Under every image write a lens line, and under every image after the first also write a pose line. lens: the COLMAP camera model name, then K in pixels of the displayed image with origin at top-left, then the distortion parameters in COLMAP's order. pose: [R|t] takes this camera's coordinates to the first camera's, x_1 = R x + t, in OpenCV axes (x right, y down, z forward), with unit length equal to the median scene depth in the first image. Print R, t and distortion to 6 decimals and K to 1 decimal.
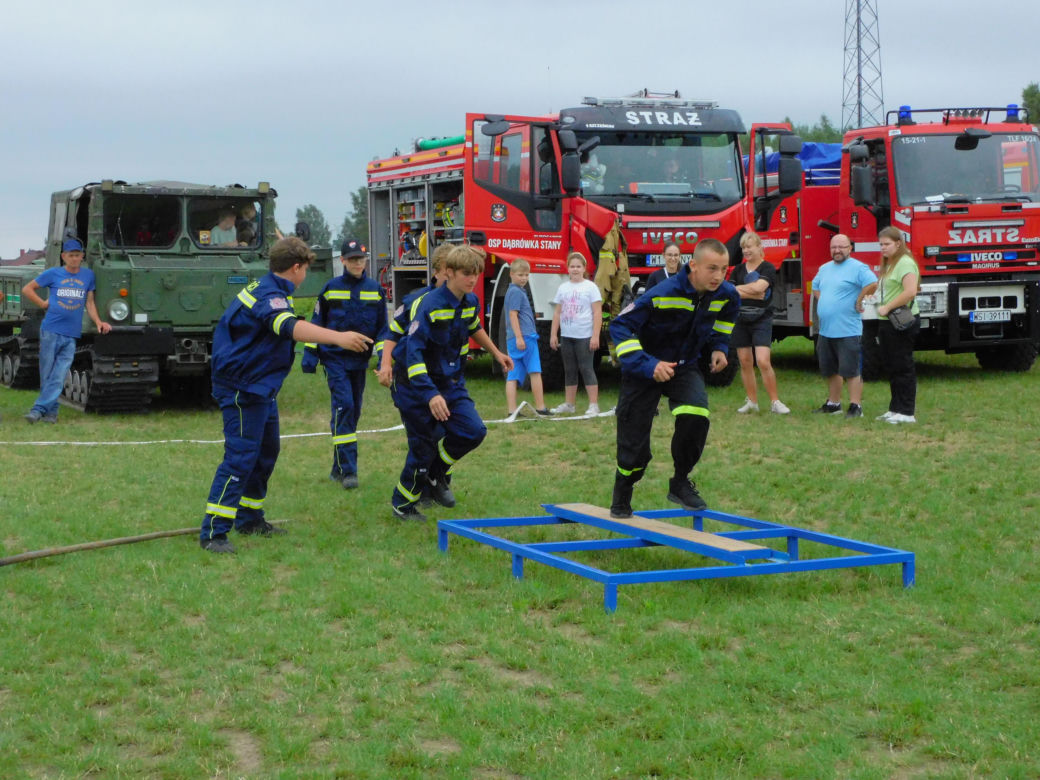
lens RADIAL K [[1717.8, 0, 593.0], [0, 1717.8, 389.8], [0, 0, 1]] dist [-0.009027, 0.033682]
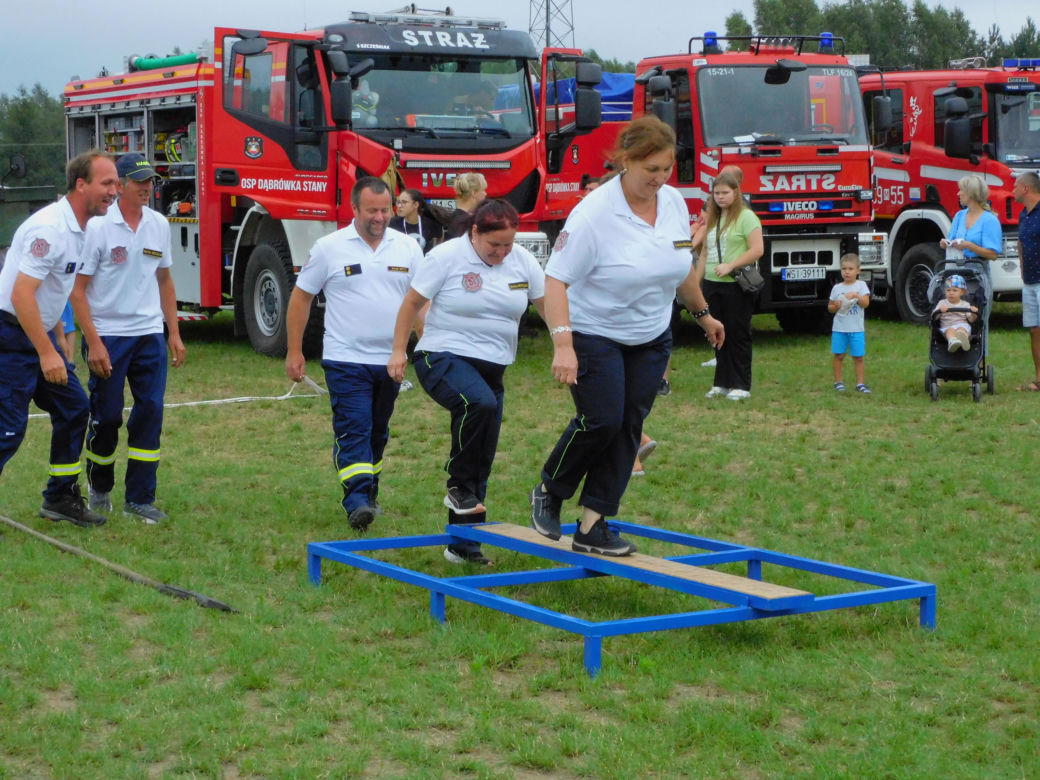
lens RADIAL K [[1810.5, 0, 446.7], [0, 1810.5, 425.7], [0, 0, 1]] dist [-0.021115, 0.152540]
pose [[0.989845, -0.004952, 0.142062, -0.084779], [-0.002540, 0.998617, 0.052510, -0.012924], [-0.142125, -0.052337, 0.988464, 0.097242]]
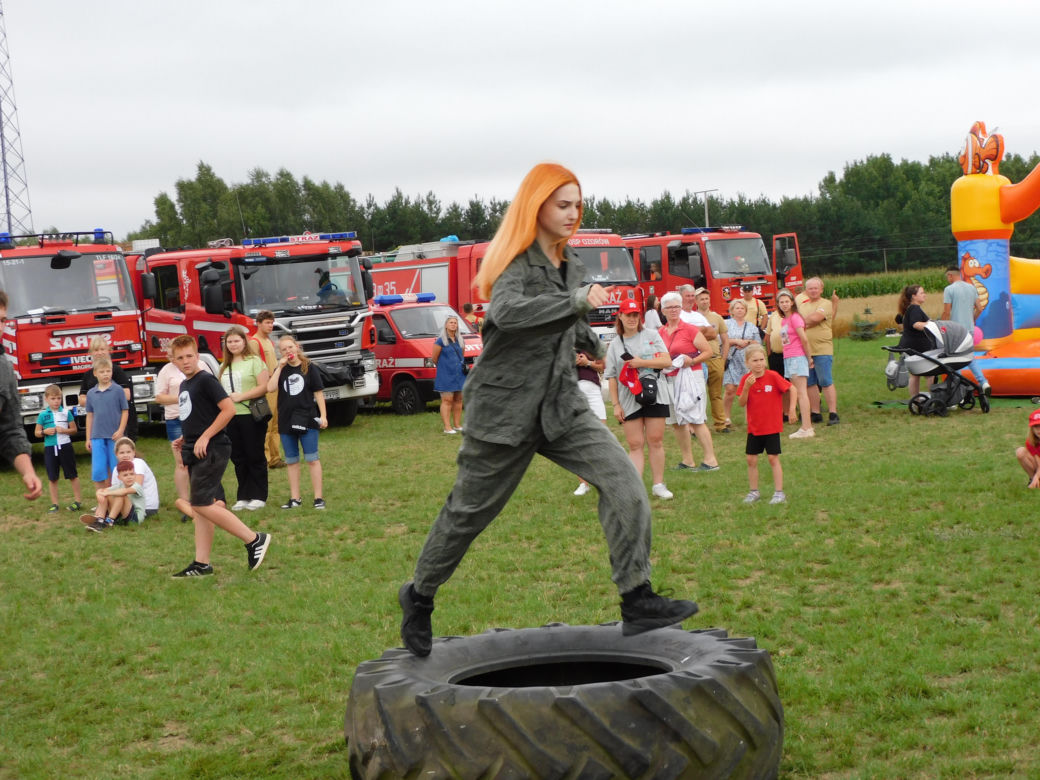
lens RADIAL K [[1645.7, 0, 466.4], [0, 1645.7, 407.4], [0, 0, 1]] dist [-0.001464, 0.027736]
pose [[0.921279, -0.068920, 0.382747, 0.037326], [0.082931, 0.996350, -0.020205, -0.000415], [-0.379957, 0.050356, 0.923632, -0.134020]]
